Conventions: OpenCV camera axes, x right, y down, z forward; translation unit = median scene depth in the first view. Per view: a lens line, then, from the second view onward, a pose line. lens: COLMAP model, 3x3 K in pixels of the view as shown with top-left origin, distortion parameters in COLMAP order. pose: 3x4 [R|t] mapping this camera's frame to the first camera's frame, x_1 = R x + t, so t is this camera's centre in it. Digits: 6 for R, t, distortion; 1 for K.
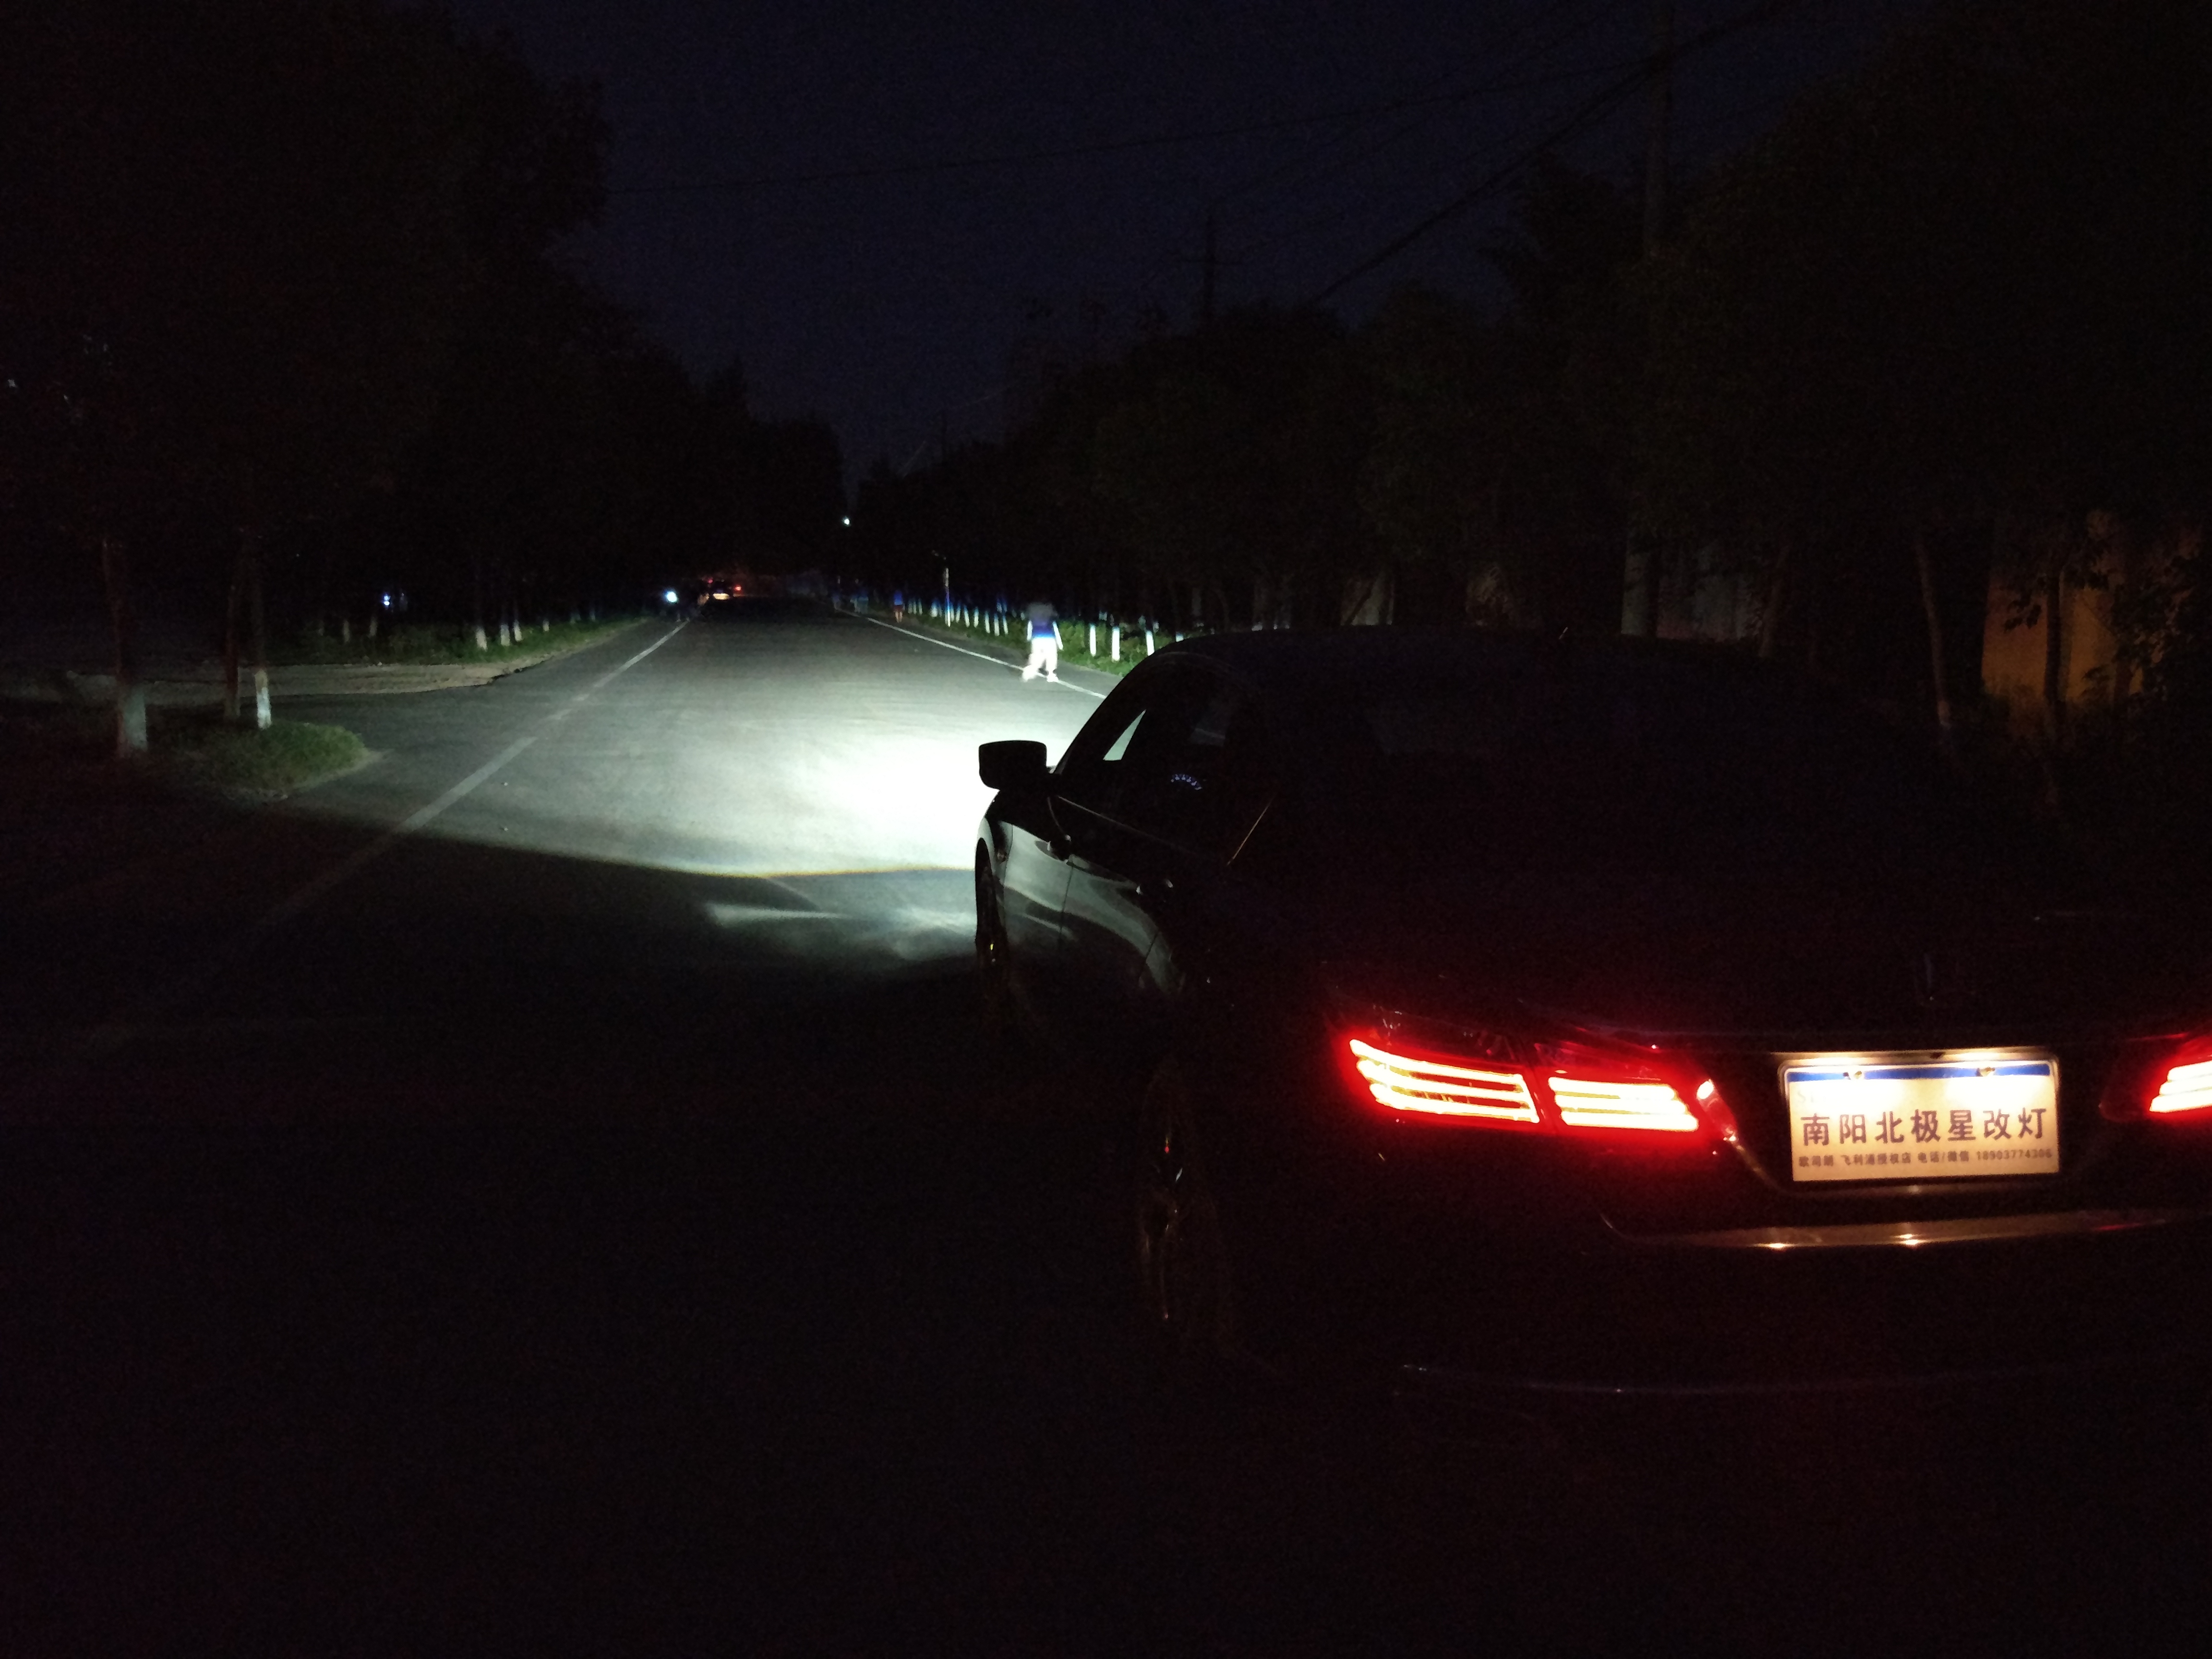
lens RADIAL K [[1850.3, 0, 1120.8], [0, 1850.3, 822.0], [0, 0, 1]] dist [0.129227, -0.312641]
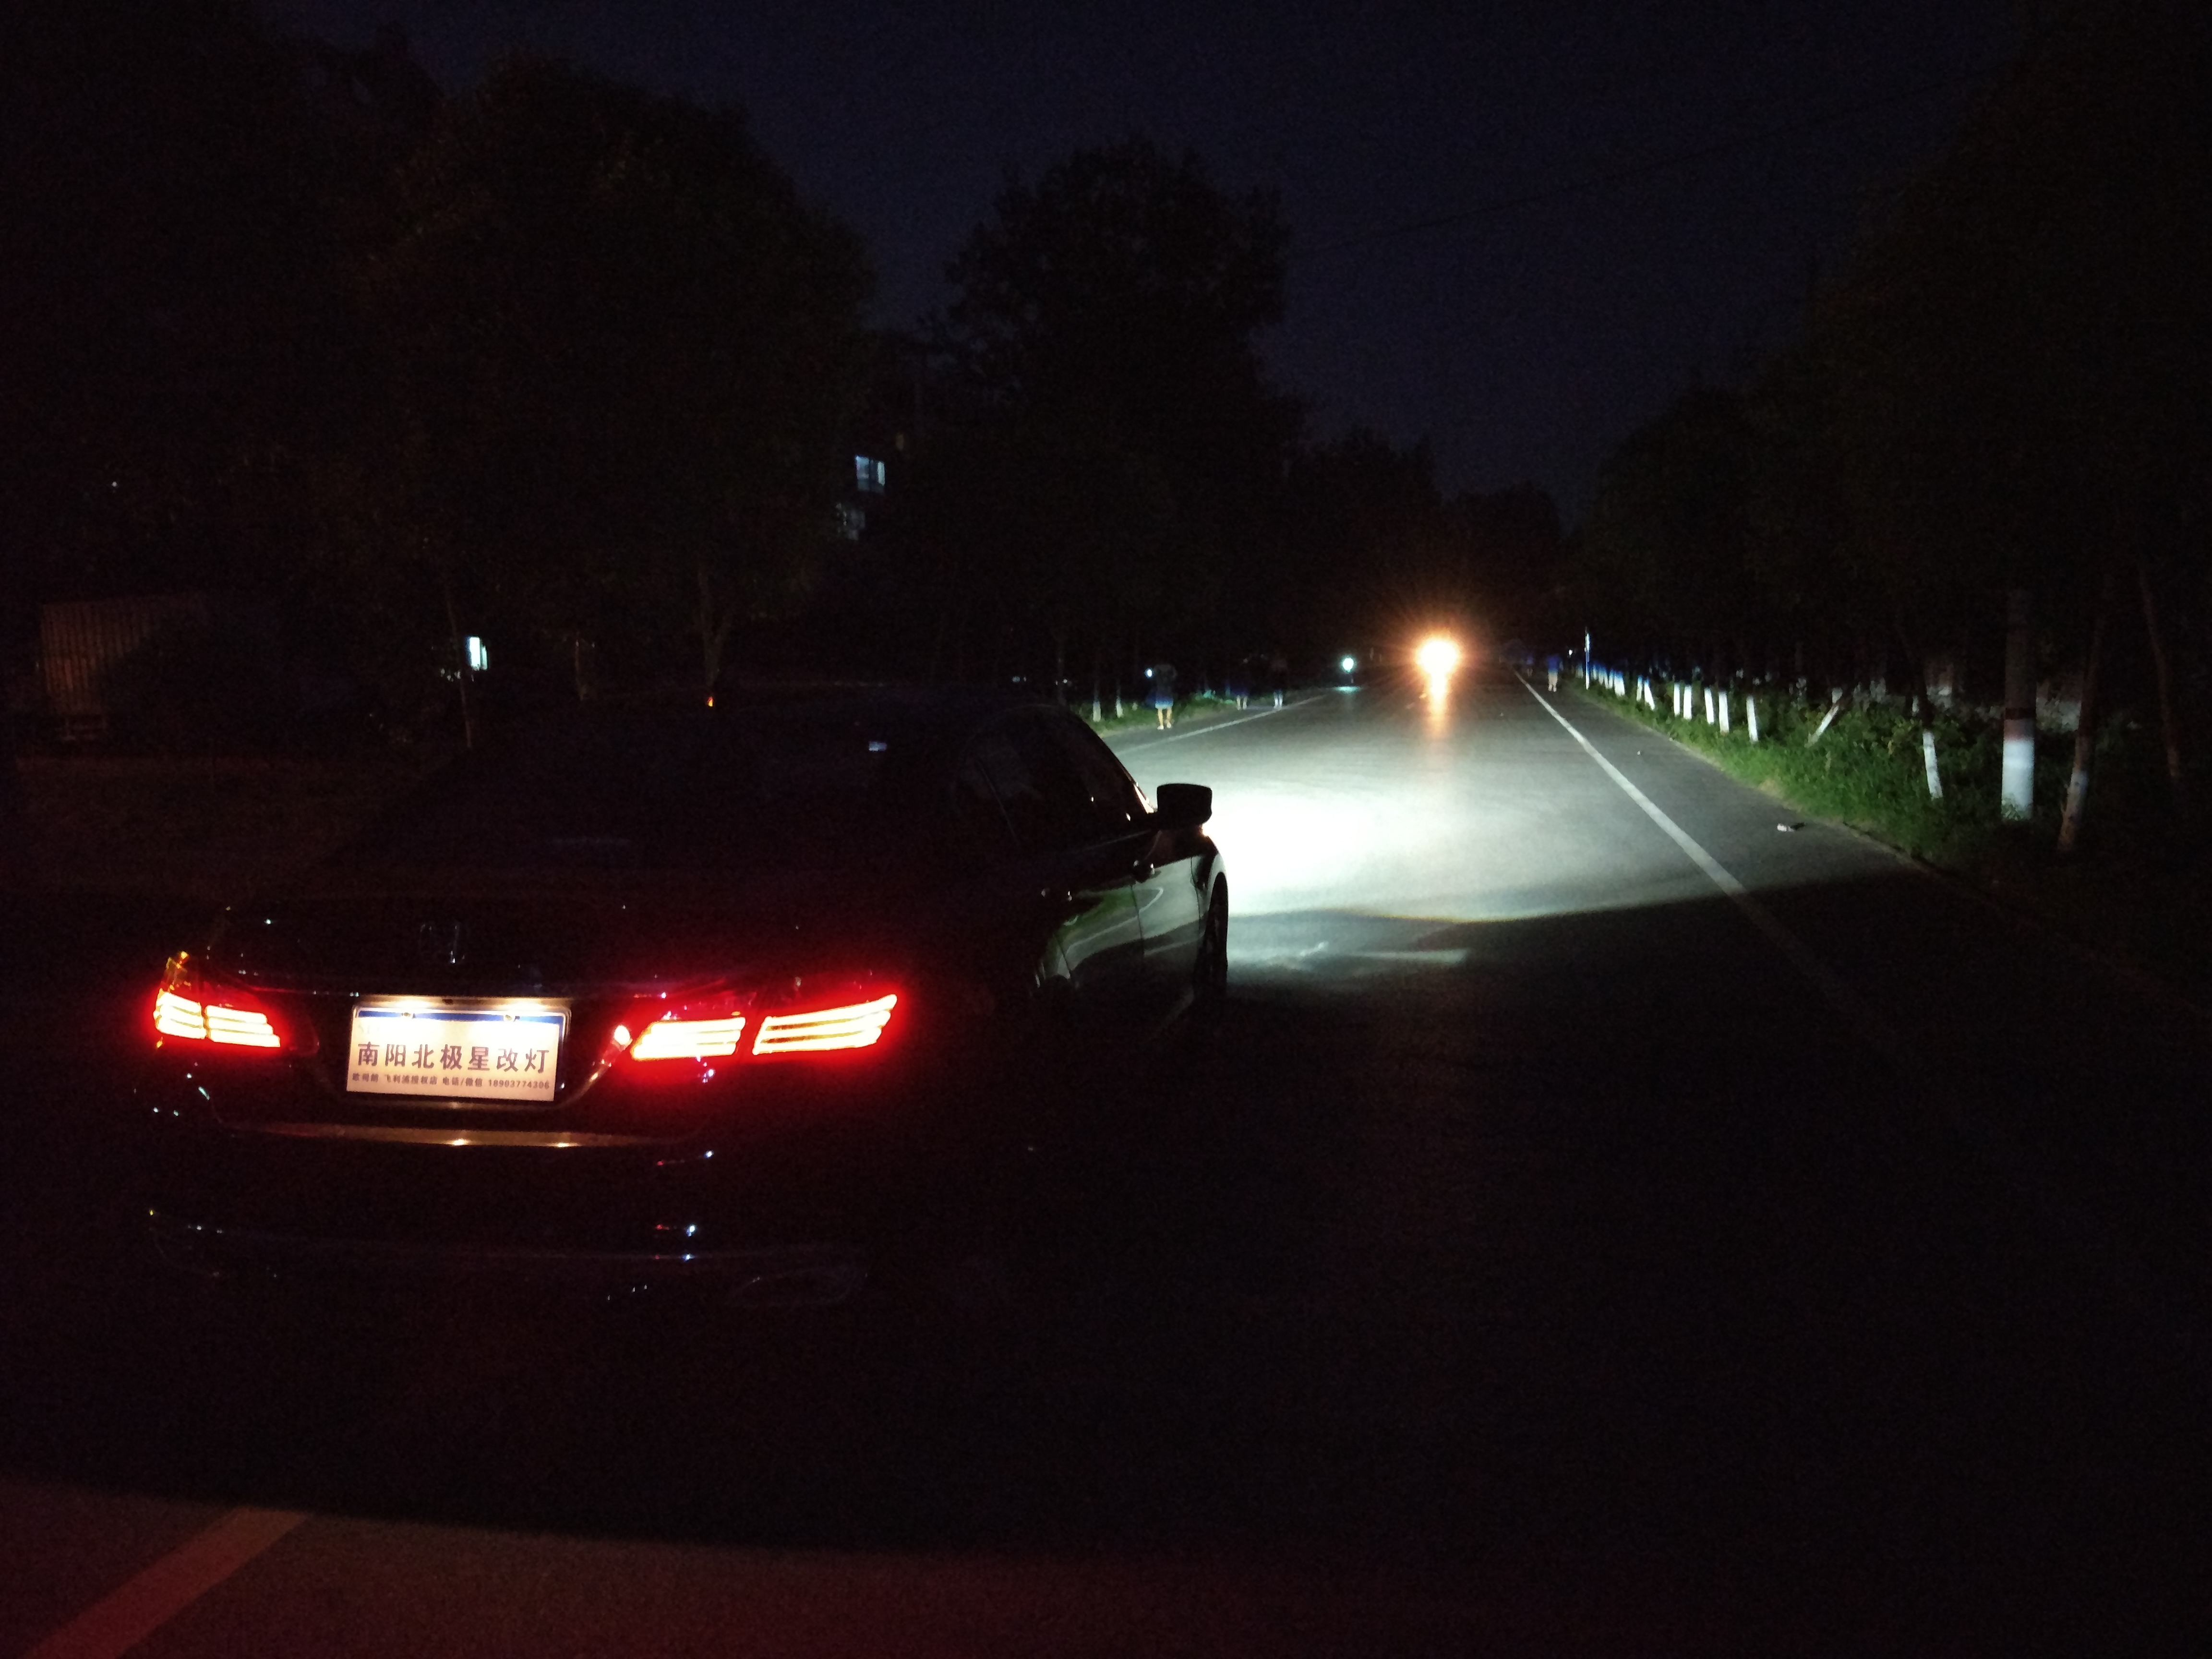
lens RADIAL K [[1850.3, 0, 1120.8], [0, 1850.3, 822.0], [0, 0, 1]] dist [0.129227, -0.312641]
pose [[0.923681, 0.001693, -0.383159, 0.303164], [-0.015900, 0.999298, -0.033915, 0.007862], [0.382833, 0.037419, 0.923059, -0.007450]]
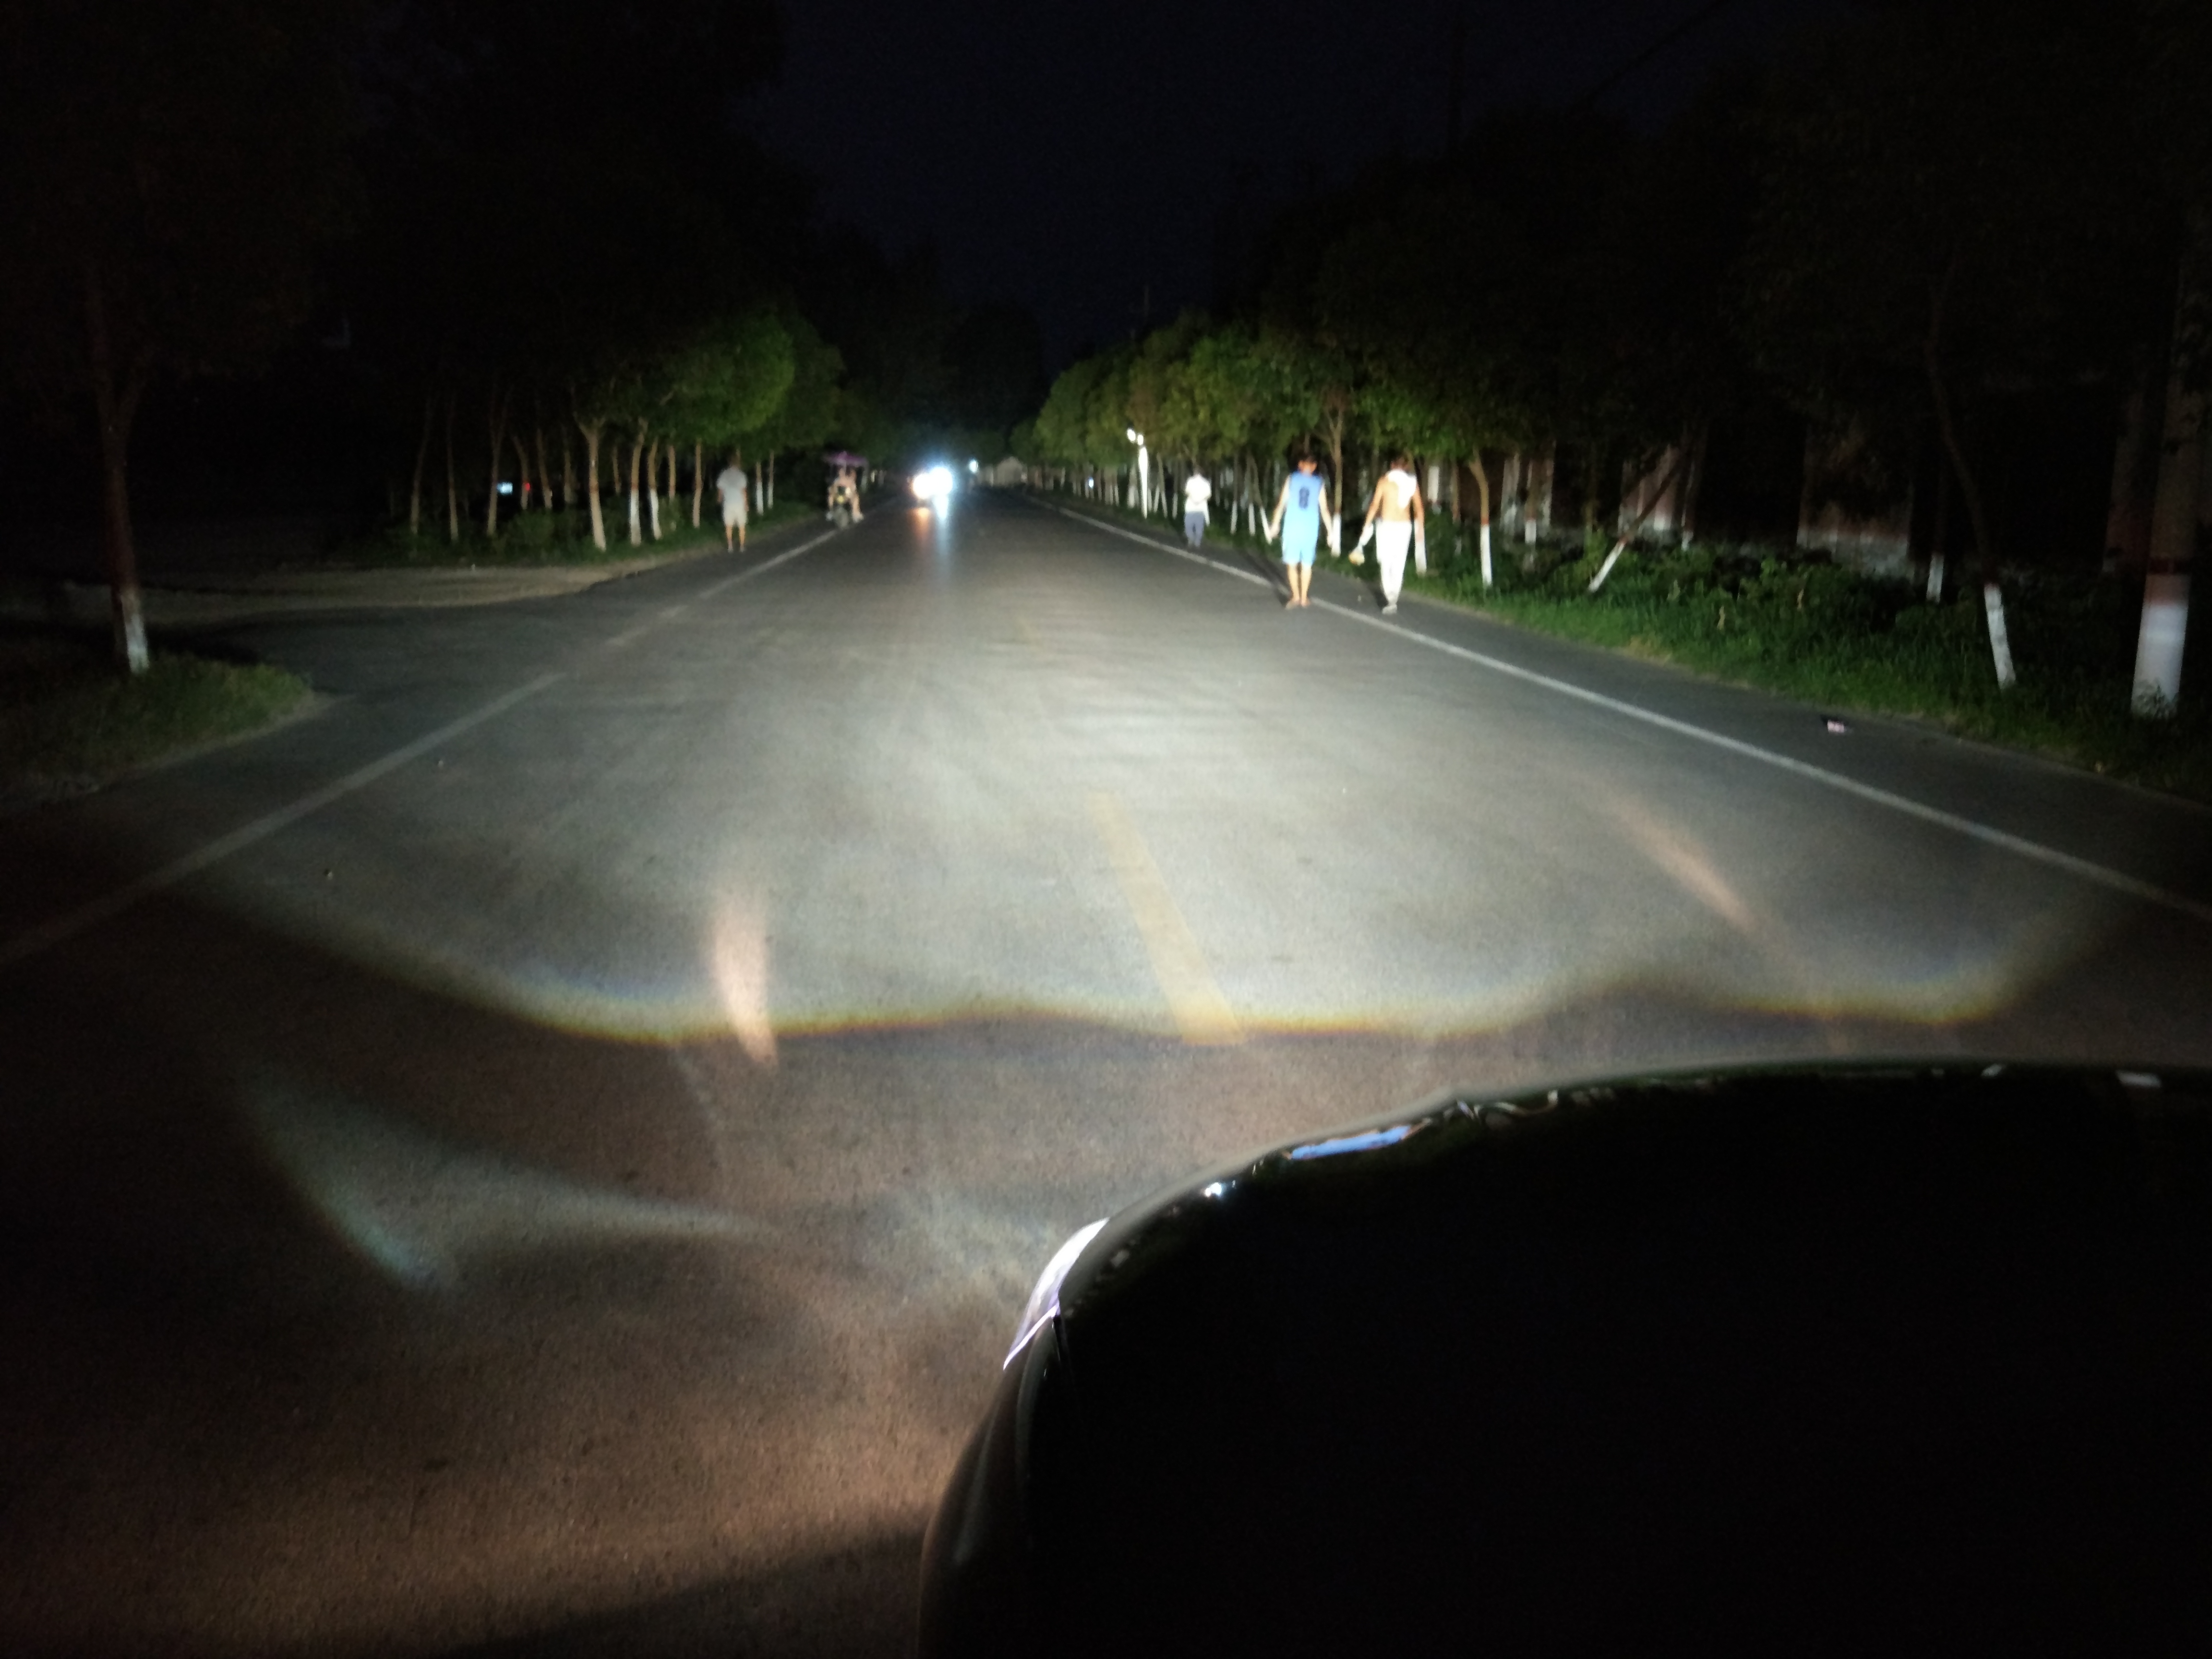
lens RADIAL K [[1861.1, 0, 1102.9], [0, 1861.1, 837.3], [0, 0, 1]] dist [0.145603, -0.392755]
pose [[0.992922, 0.011448, -0.118217, -0.018225], [-0.003746, 0.997867, 0.065168, -0.045023], [0.118711, -0.064264, 0.990847, 0.424416]]
